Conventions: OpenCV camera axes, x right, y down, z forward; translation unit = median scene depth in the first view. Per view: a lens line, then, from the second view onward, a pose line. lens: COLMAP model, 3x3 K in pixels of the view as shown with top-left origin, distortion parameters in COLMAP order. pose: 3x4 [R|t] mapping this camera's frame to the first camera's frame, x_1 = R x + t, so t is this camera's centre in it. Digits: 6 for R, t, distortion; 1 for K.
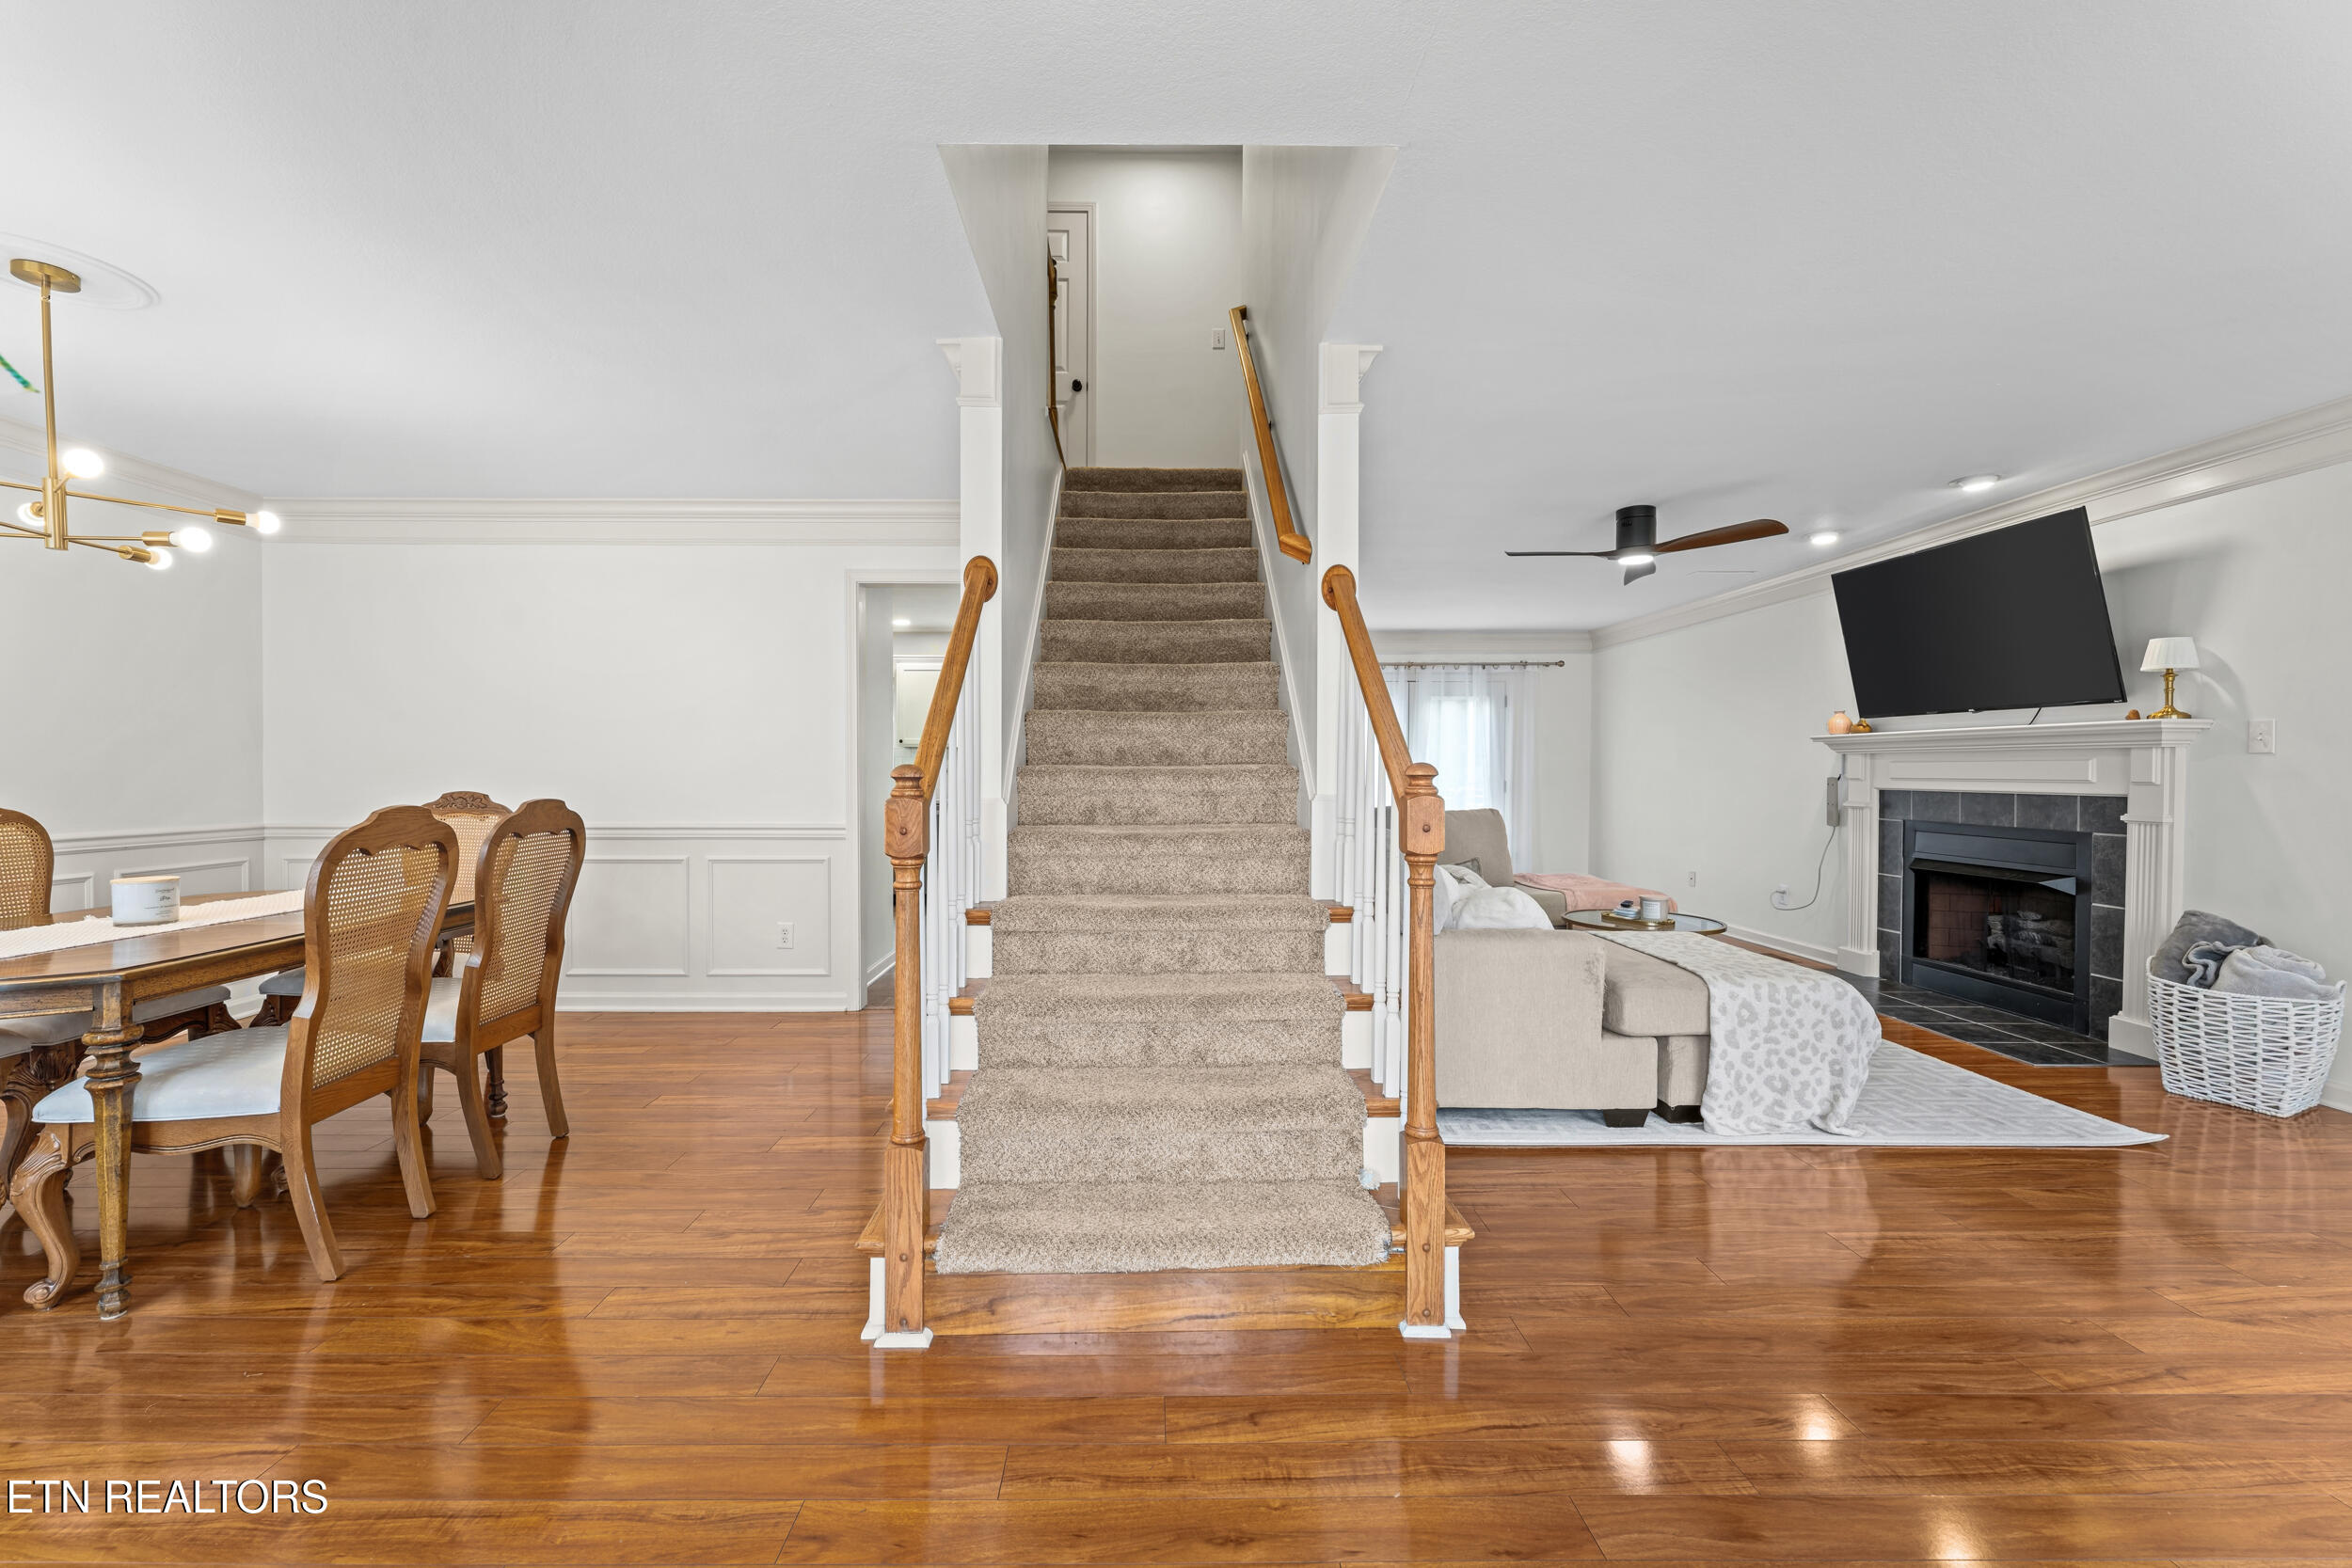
lens RADIAL K [[951.9, 0, 1149.2], [0, 951.9, 780.7], [0, 0, 1]] dist [0.003727, -0.000520]
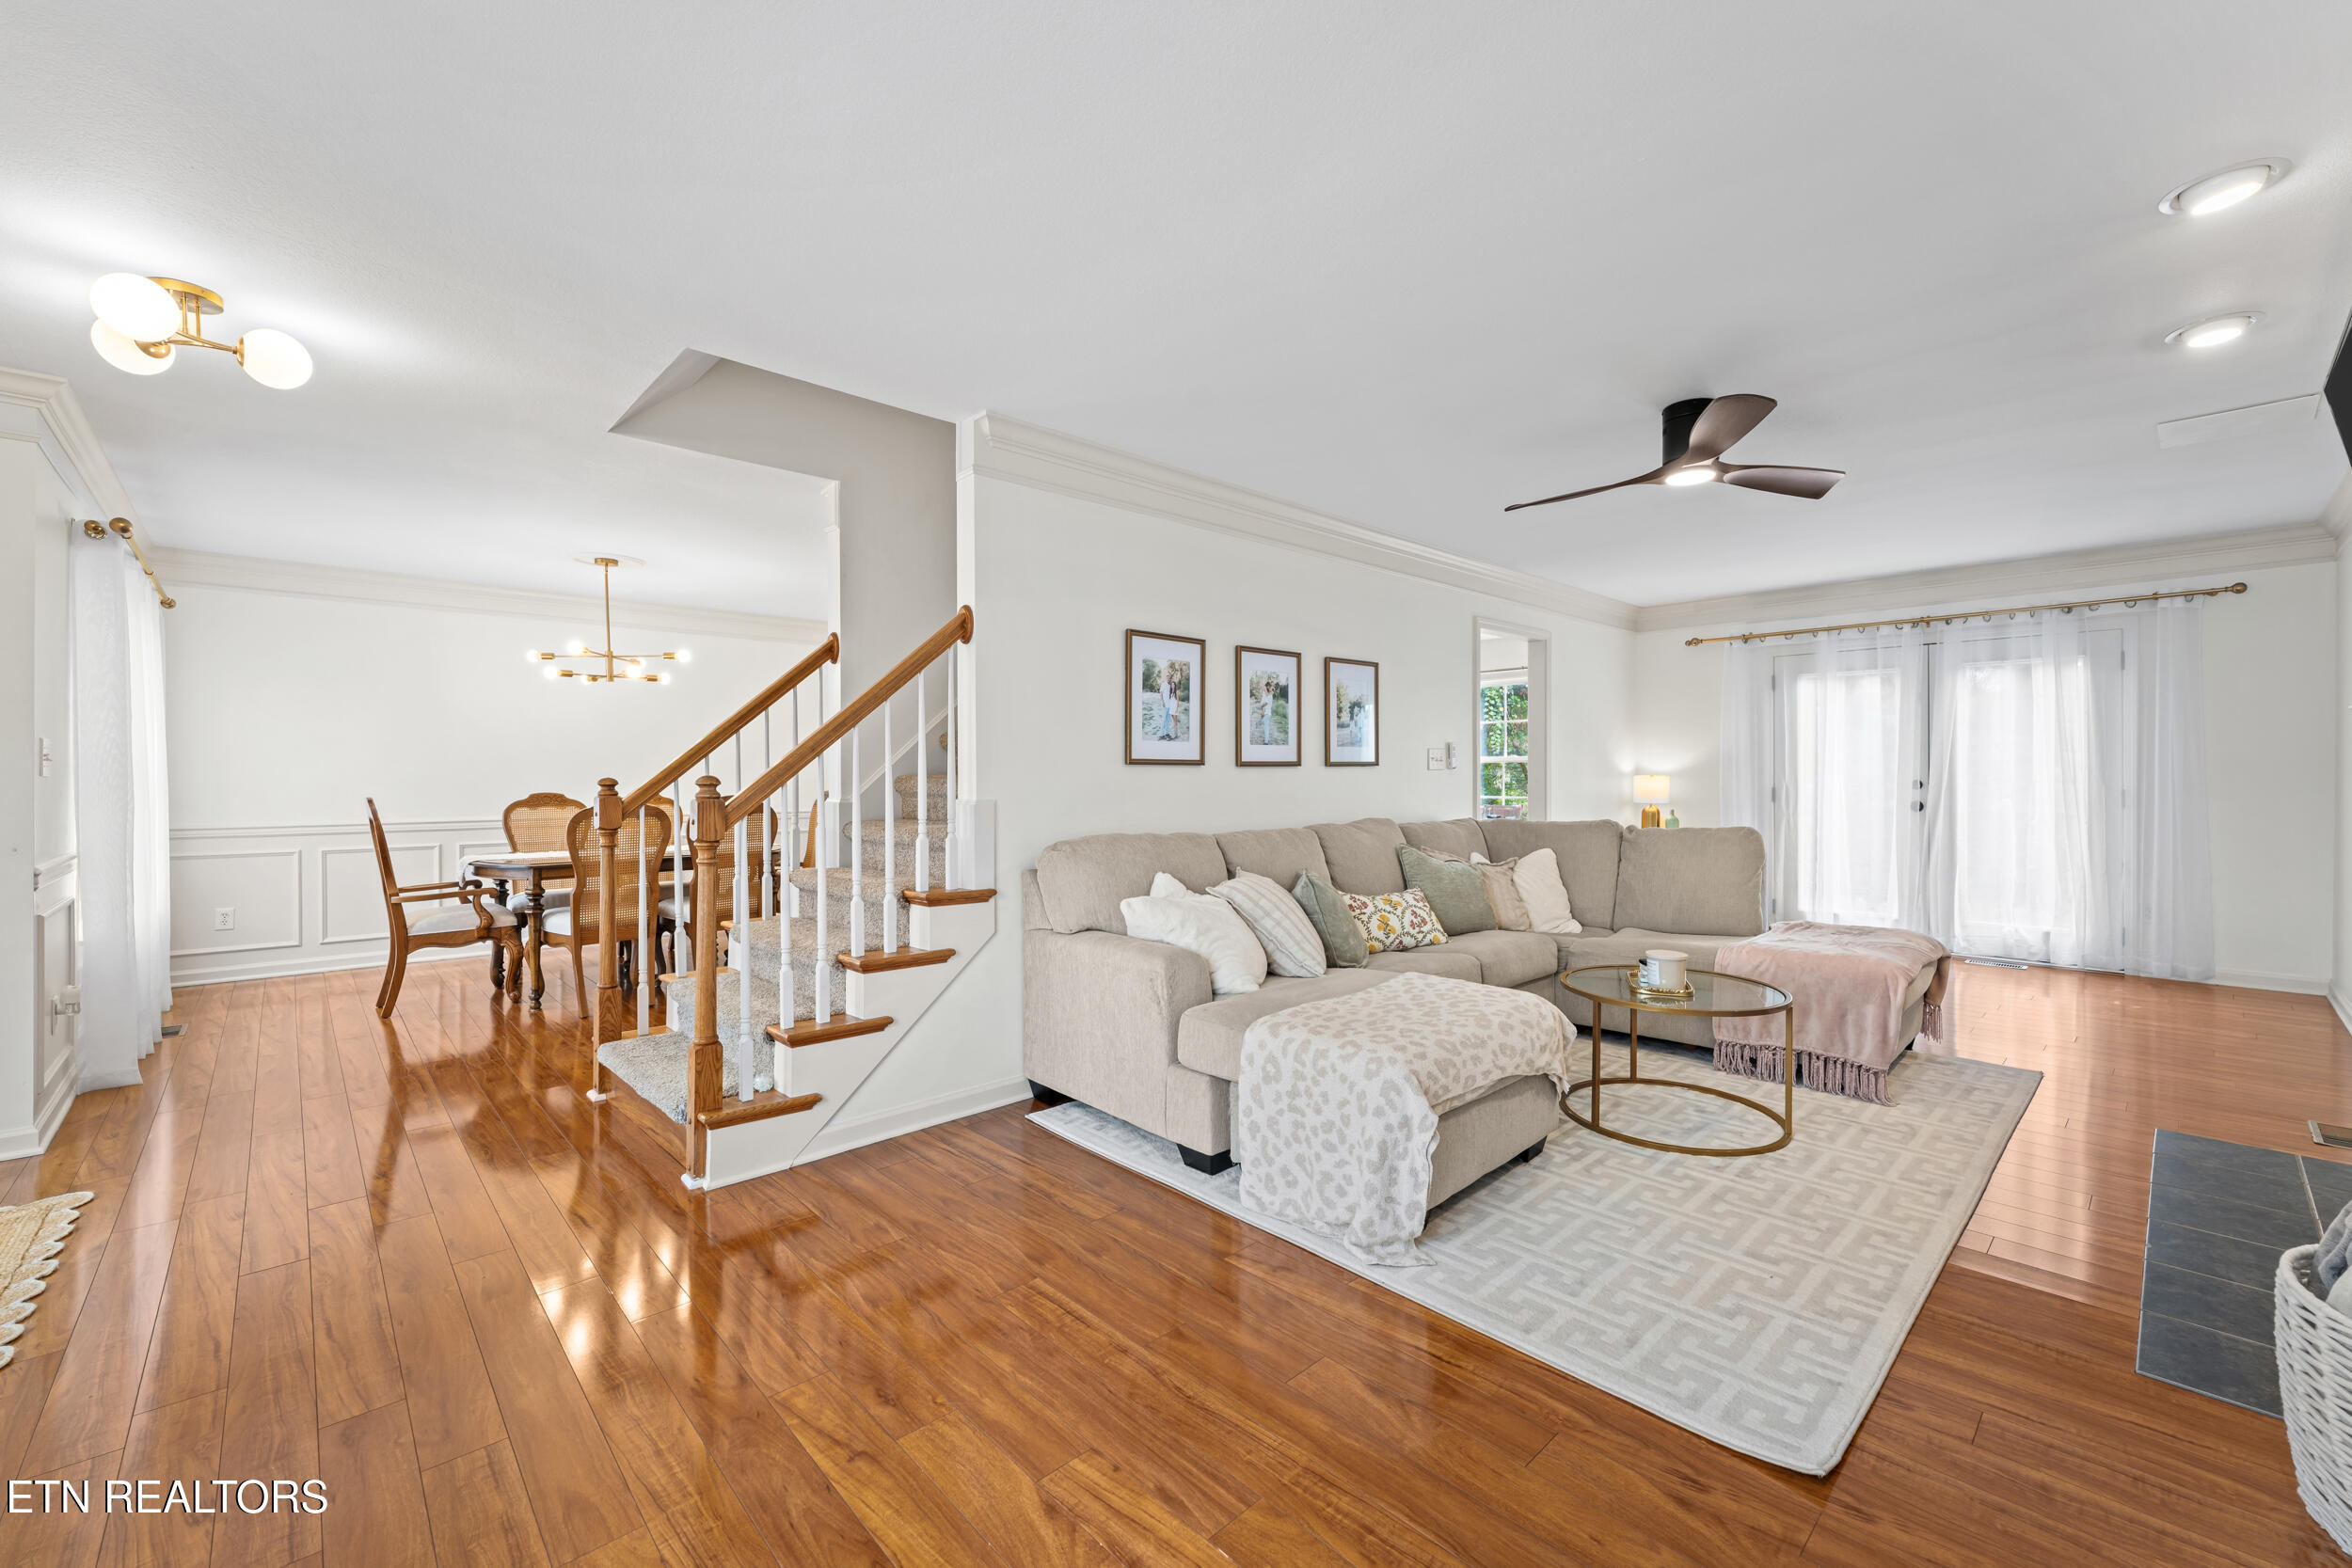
lens RADIAL K [[951.9, 0, 1181.3], [0, 951.9, 779.1], [0, 0, 1]] dist [0.003727, -0.000520]
pose [[0.682599, -0.000265, -0.730793, 0.865426], [-0.003212, 0.999989, -0.003362, -0.004917], [0.730786, 0.004642, 0.682591, 0.273604]]
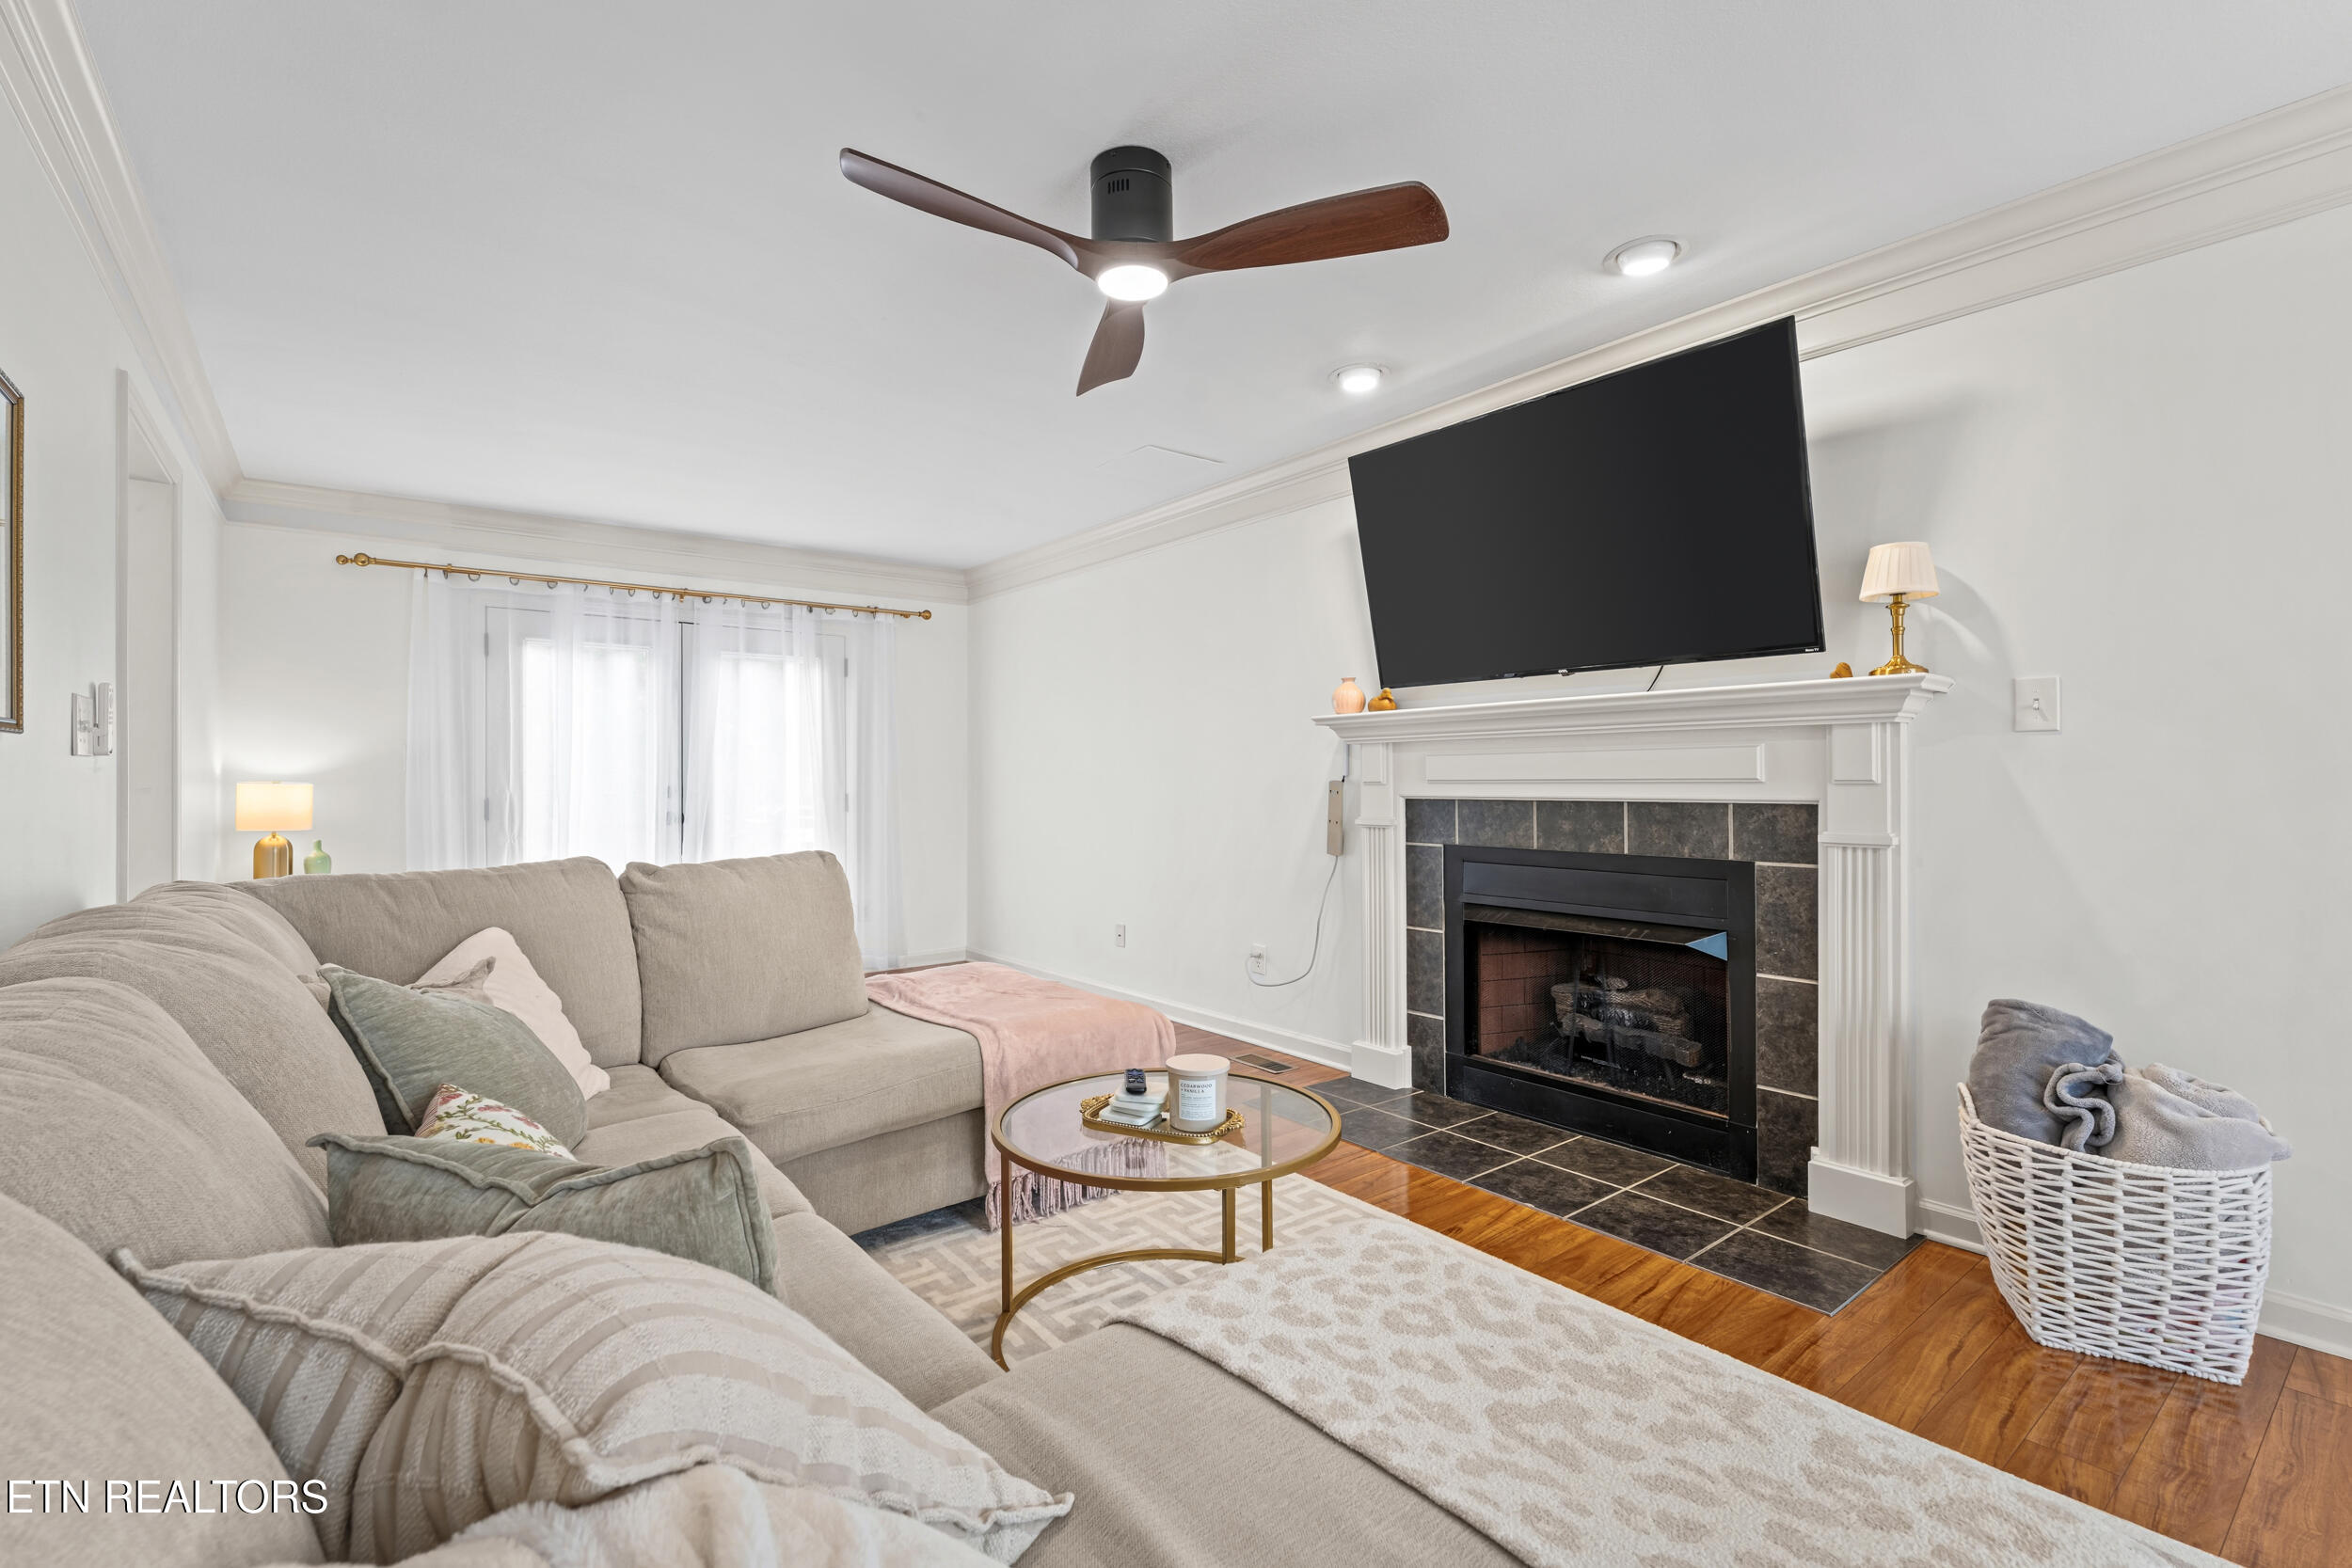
lens RADIAL K [[1036.9, 0, 1157.6], [0, 1036.9, 775.3], [0, 0, 1]] dist [0.001161, 0.000564]
pose [[0.795919, -0.003419, 0.605394, 0.258922], [0.014583, 0.999802, -0.013525, 0.000948], [-0.605228, 0.019593, 0.795811, 0.695663]]
